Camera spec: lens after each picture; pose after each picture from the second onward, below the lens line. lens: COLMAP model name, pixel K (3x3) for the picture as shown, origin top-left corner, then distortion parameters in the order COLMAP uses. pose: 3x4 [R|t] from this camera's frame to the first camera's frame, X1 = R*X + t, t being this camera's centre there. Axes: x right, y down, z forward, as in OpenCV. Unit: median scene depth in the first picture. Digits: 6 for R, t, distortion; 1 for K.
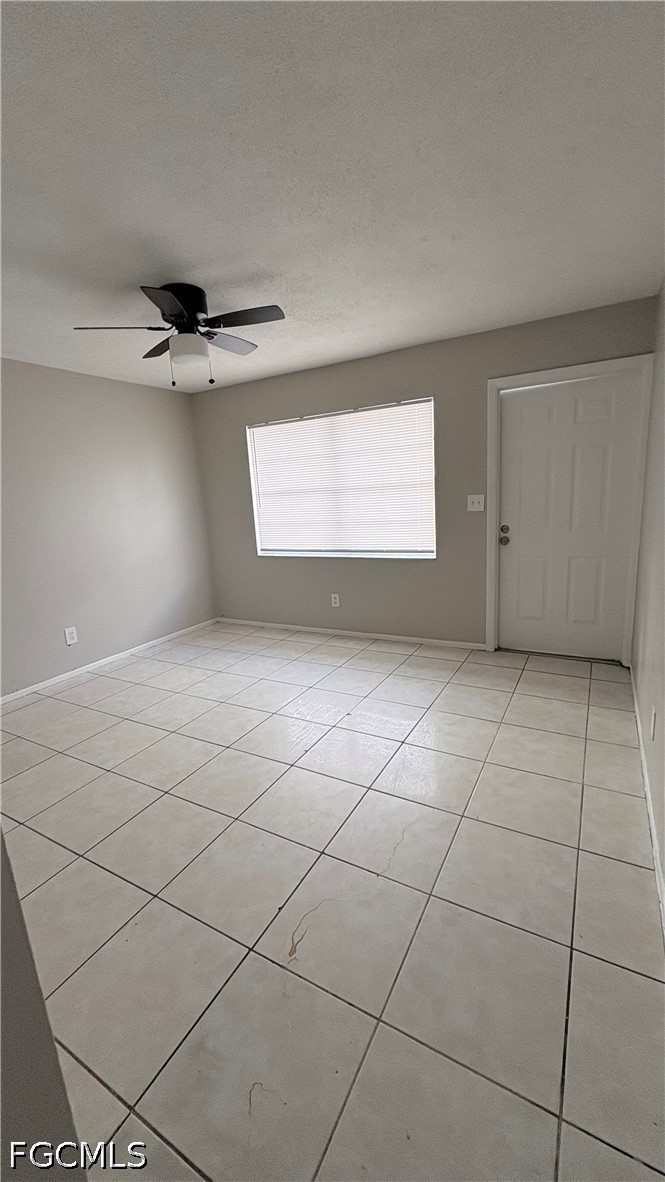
lens RADIAL K [[472.8, 0, 332.5], [0, 472.8, 591.0], [0, 0, 1]] dist [0.000571, 0.000347]
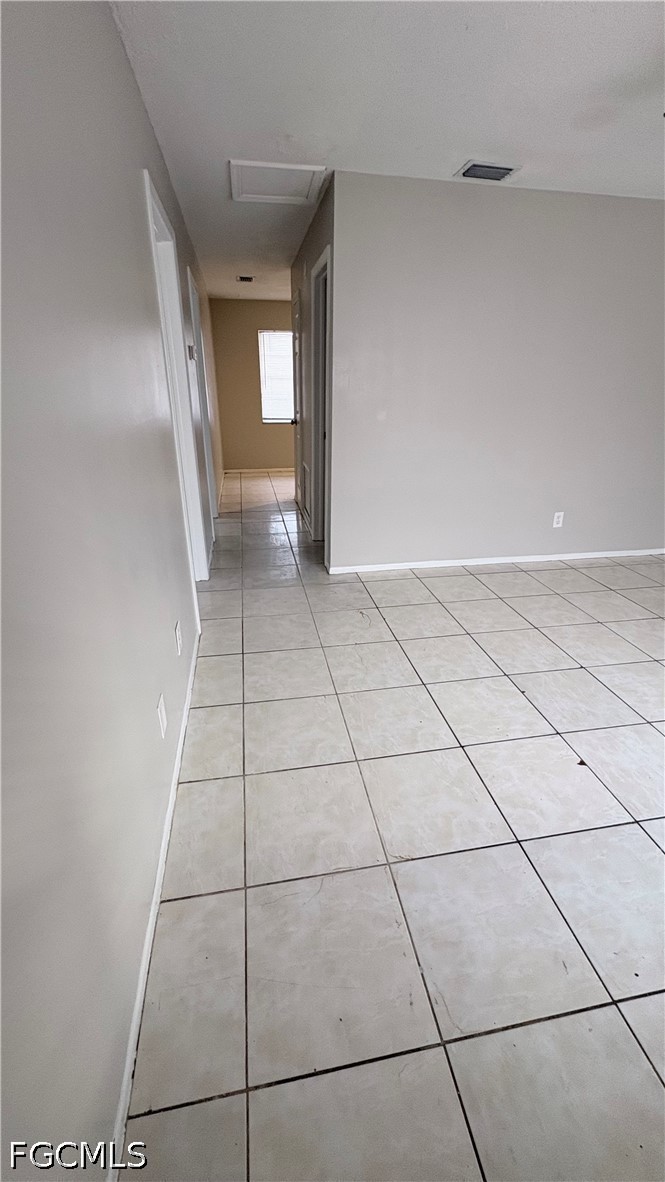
lens RADIAL K [[472.8, 0, 332.5], [0, 472.8, 591.0], [0, 0, 1]] dist [0.000571, 0.000347]
pose [[-0.769648, 0.309957, -0.558184, 0.781955], [-0.101332, 0.803873, 0.586106, -0.354020], [0.630377, 0.507657, -0.587290, 1.435324]]
